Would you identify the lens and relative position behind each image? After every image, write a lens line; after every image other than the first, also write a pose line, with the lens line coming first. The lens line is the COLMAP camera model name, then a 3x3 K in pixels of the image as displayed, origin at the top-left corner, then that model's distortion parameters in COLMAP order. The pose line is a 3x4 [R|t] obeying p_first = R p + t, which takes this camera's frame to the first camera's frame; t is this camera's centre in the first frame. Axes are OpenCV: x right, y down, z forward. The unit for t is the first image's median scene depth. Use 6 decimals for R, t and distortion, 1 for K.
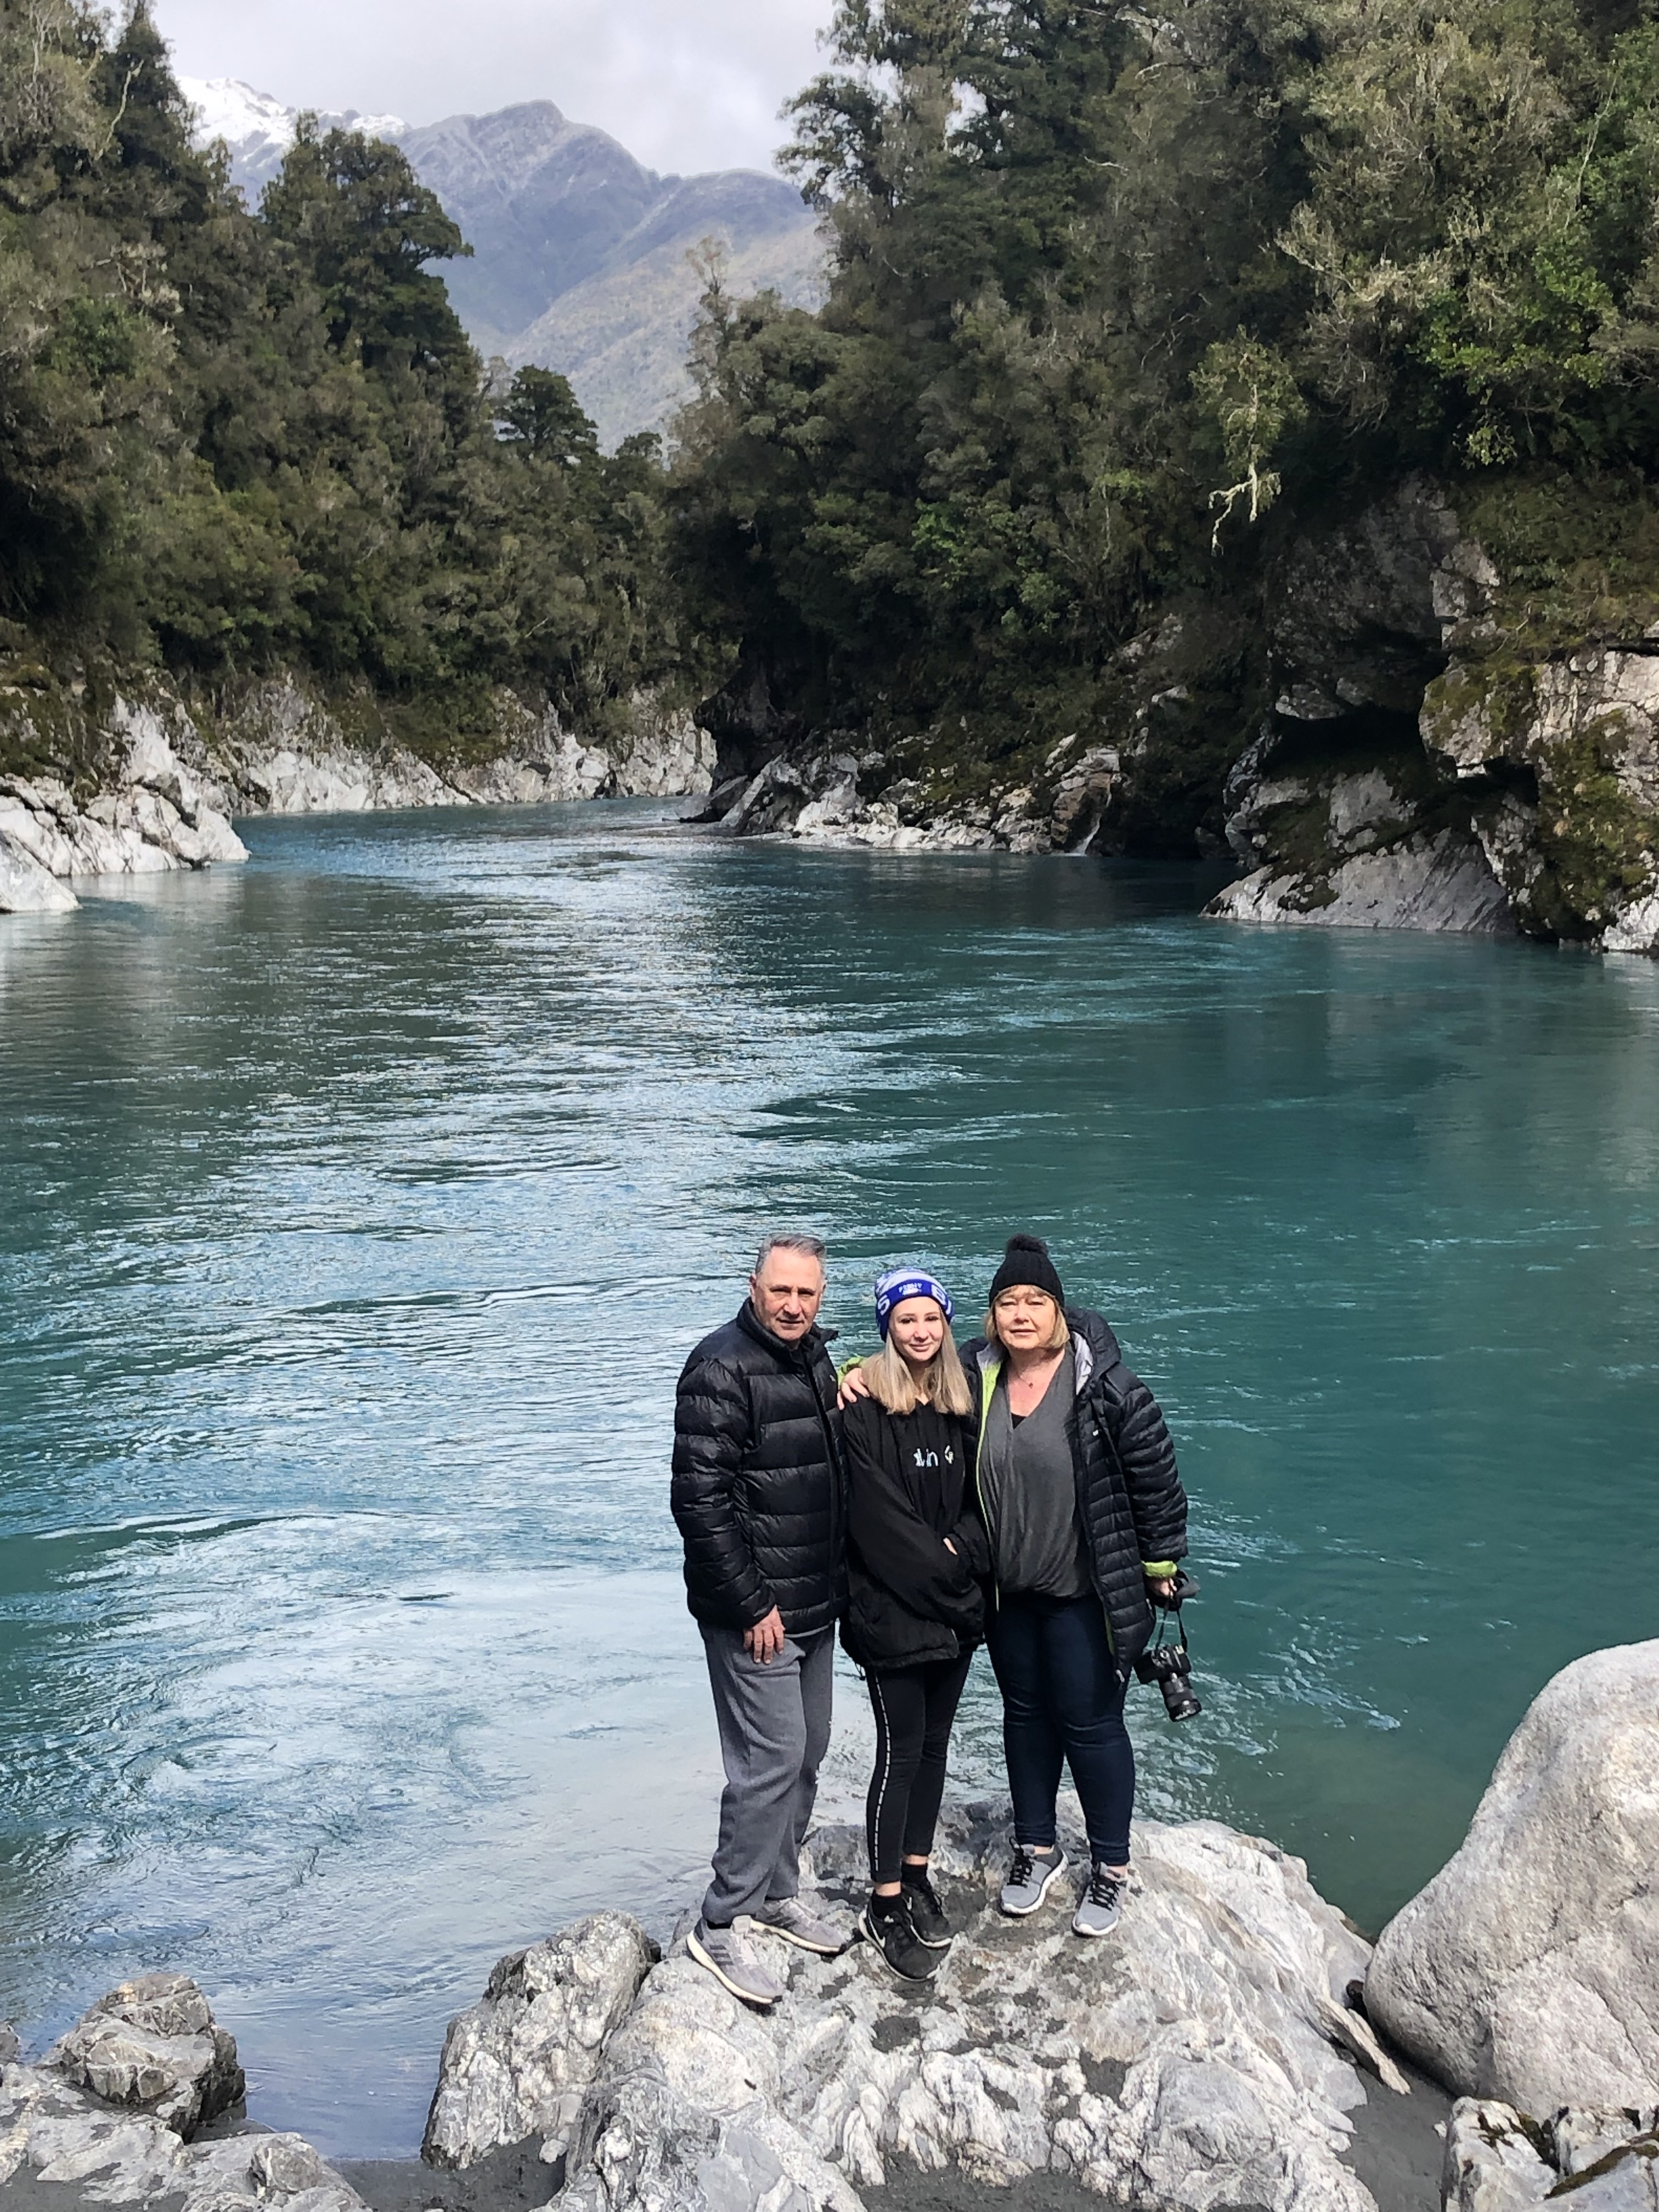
lens RADIAL K [[3457.6, 0, 836.9], [0, 3457.6, 1107.6], [0, 0, 1]] dist [0.060081, 0.000000]
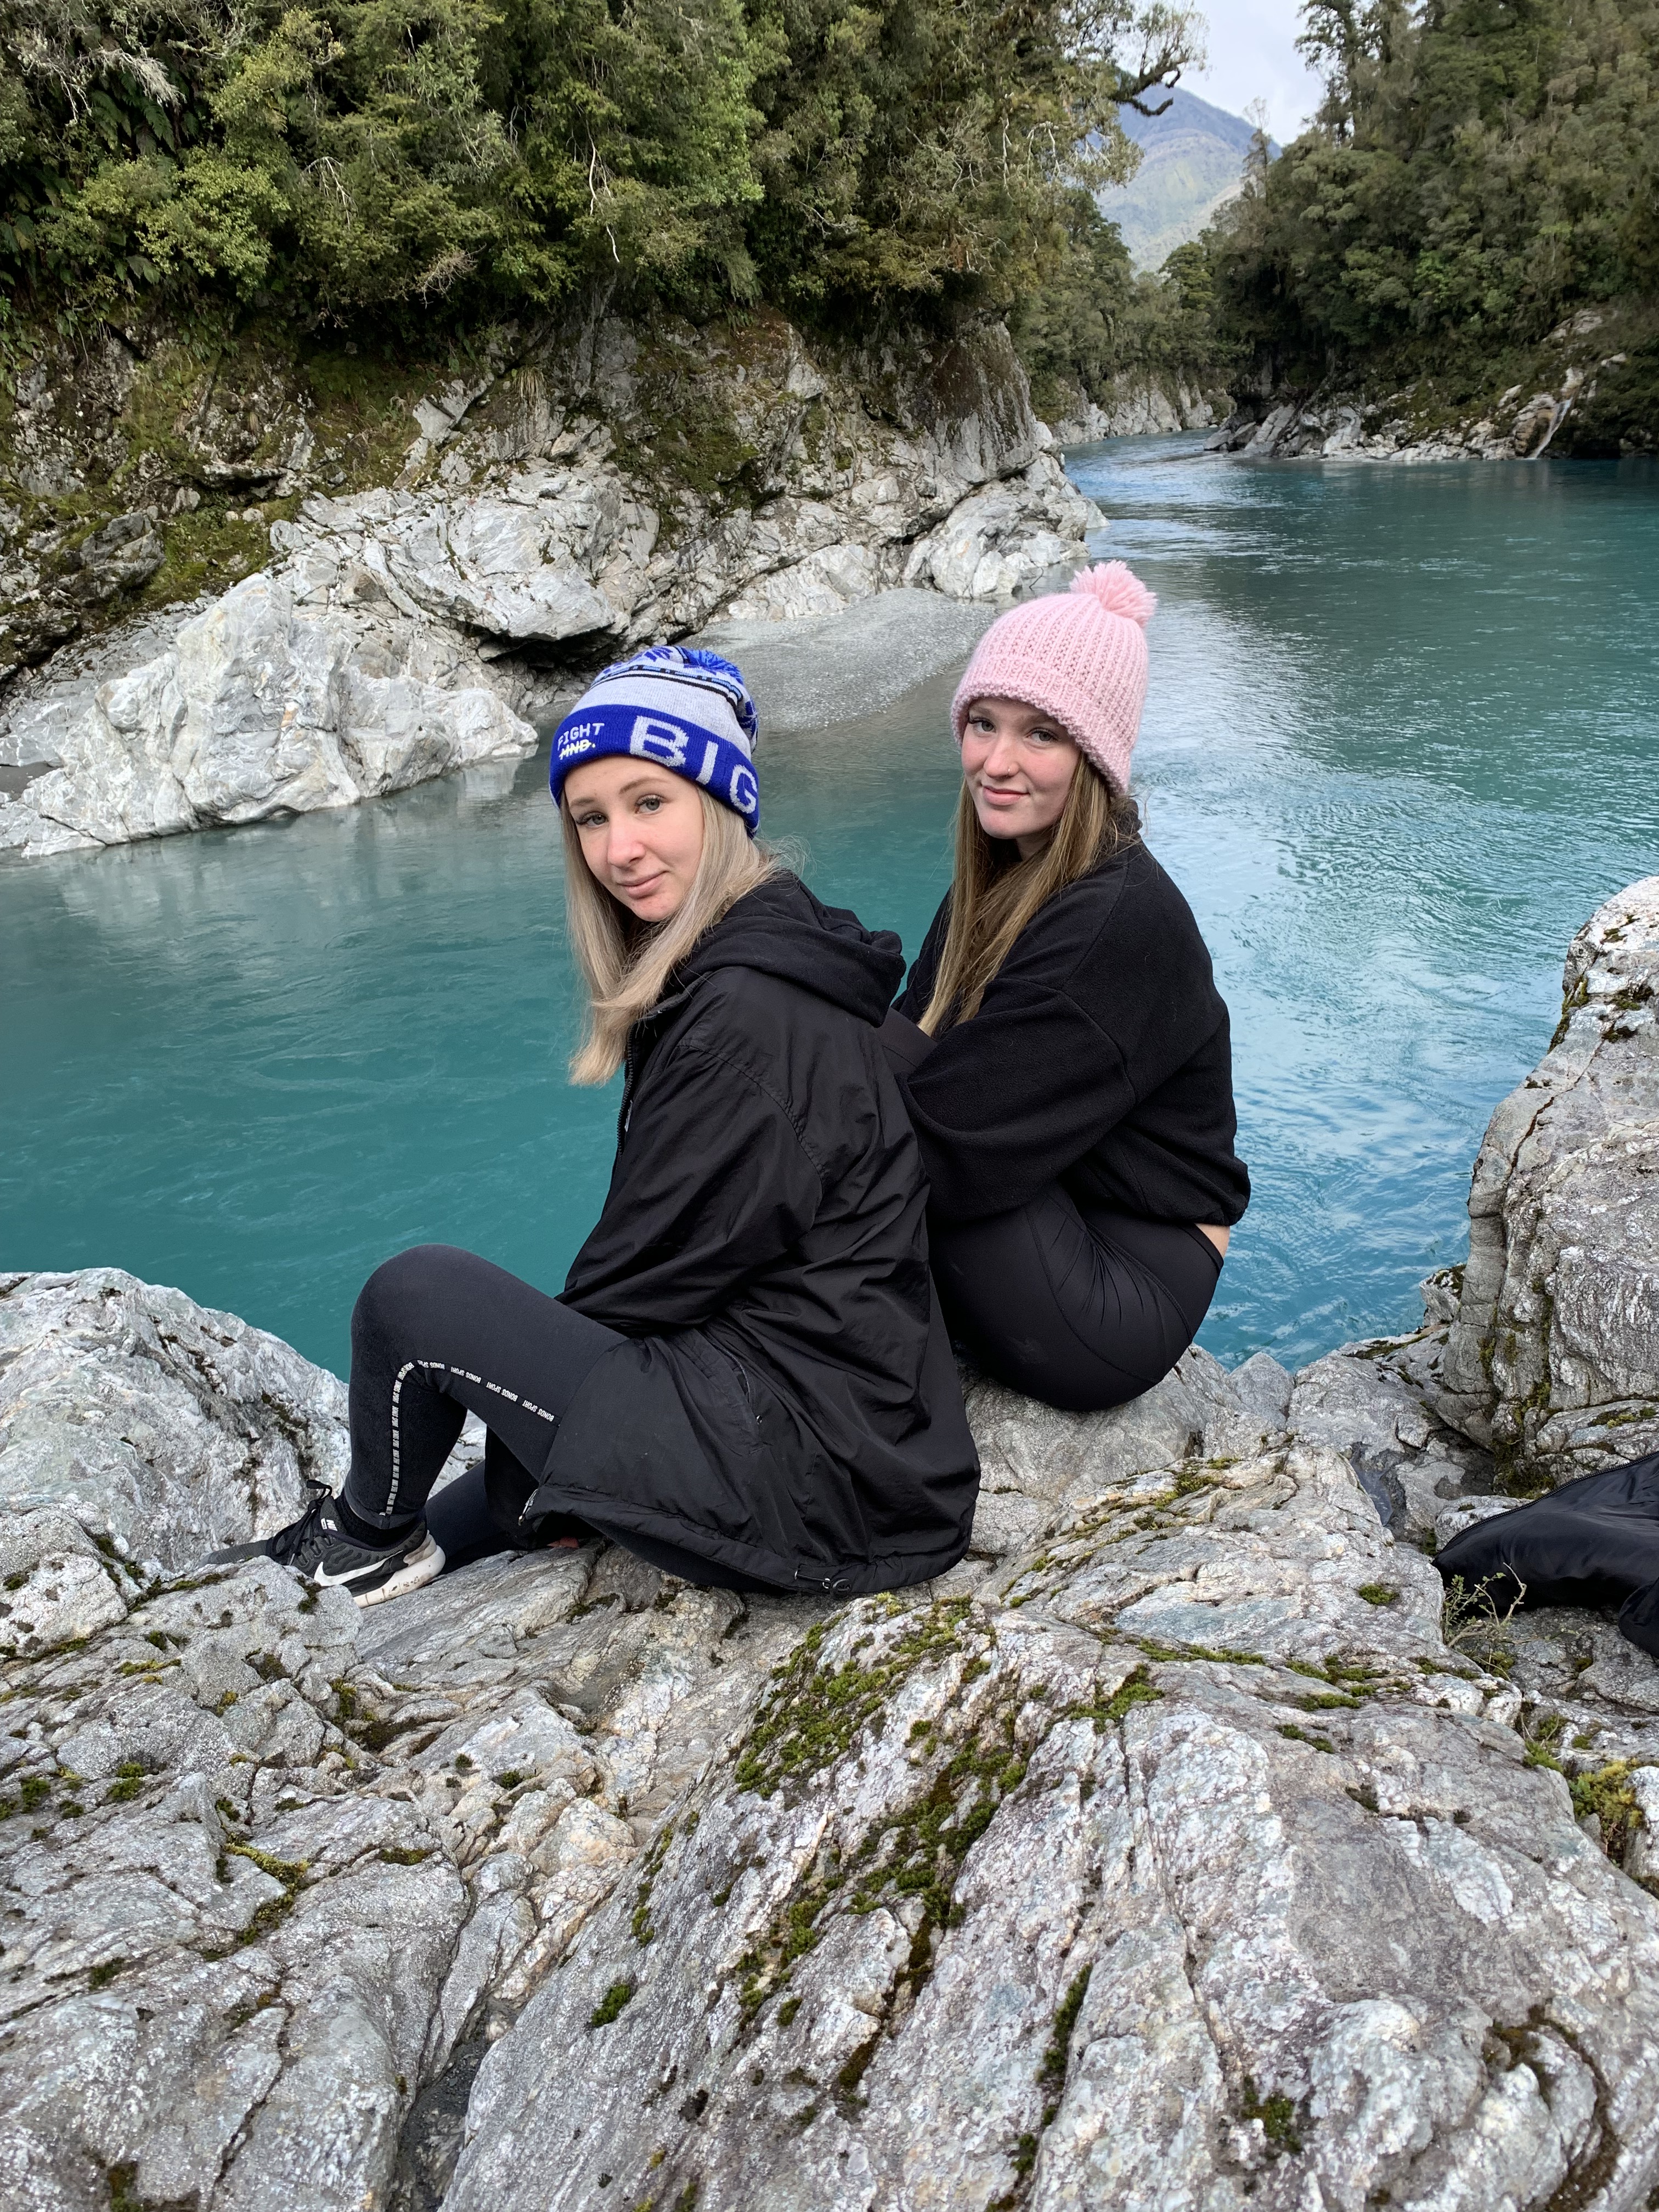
lens RADIAL K [[1684.7, 0, 818.7], [0, 1684.7, 1088.9], [0, 0, 1]] dist [0.032553, -0.026614]
pose [[0.986094, 0.003870, -0.166146, -0.114957], [0.041918, 0.961614, 0.271186, -0.009690], [0.160818, -0.274380, 0.948079, 0.005782]]
